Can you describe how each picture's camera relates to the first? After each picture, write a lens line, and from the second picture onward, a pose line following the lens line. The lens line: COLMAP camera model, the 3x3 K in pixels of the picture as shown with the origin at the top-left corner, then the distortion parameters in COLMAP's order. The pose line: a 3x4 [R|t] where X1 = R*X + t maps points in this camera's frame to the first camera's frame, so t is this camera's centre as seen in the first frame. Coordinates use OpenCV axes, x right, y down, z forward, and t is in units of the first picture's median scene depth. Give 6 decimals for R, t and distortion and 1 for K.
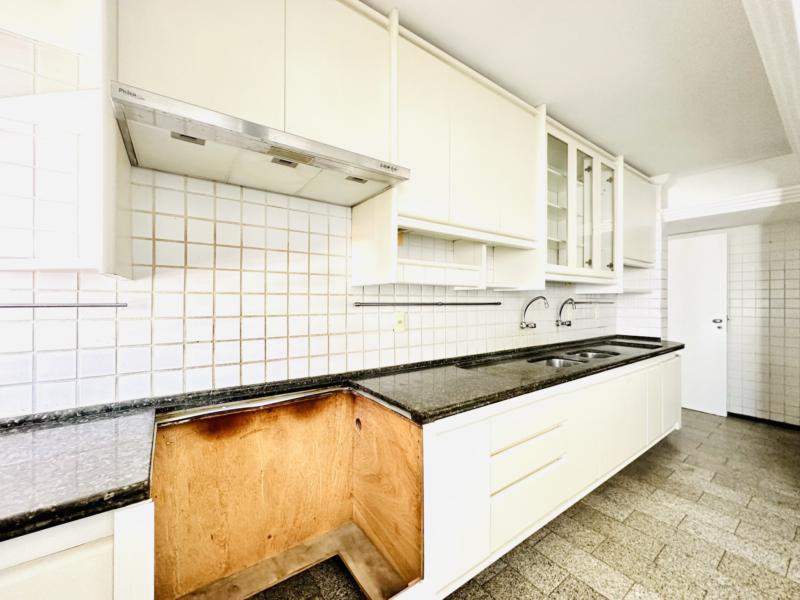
lens RADIAL K [[319.9, 0, 400.0], [0, 319.9, 299.3], [0, 0, 1]] dist [-0.004553, -0.000148]
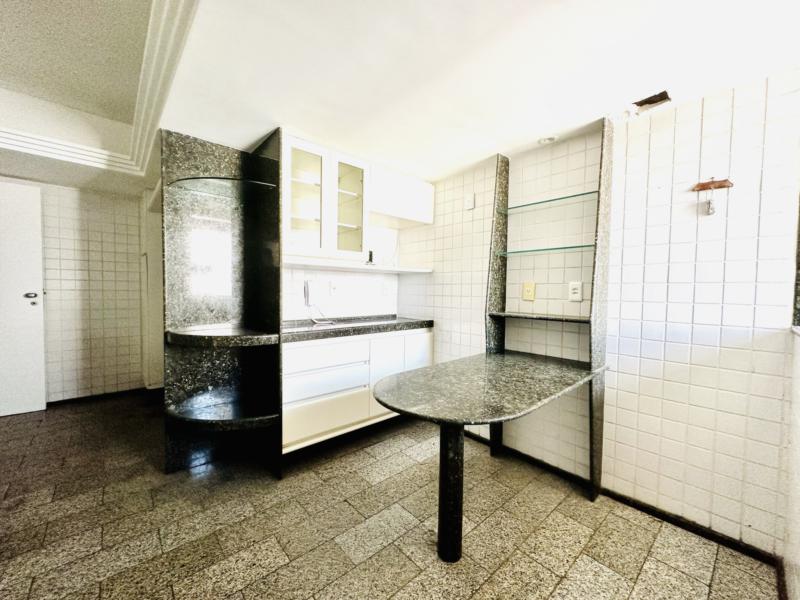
lens RADIAL K [[319.9, 0, 401.5], [0, 319.9, 299.8], [0, 0, 1]] dist [-0.004553, -0.000148]
pose [[-0.116462, -0.038250, 0.992458, 0.138892], [-0.015445, 0.999207, 0.036698, 0.051151], [-0.993075, -0.011054, -0.116961, 0.244831]]
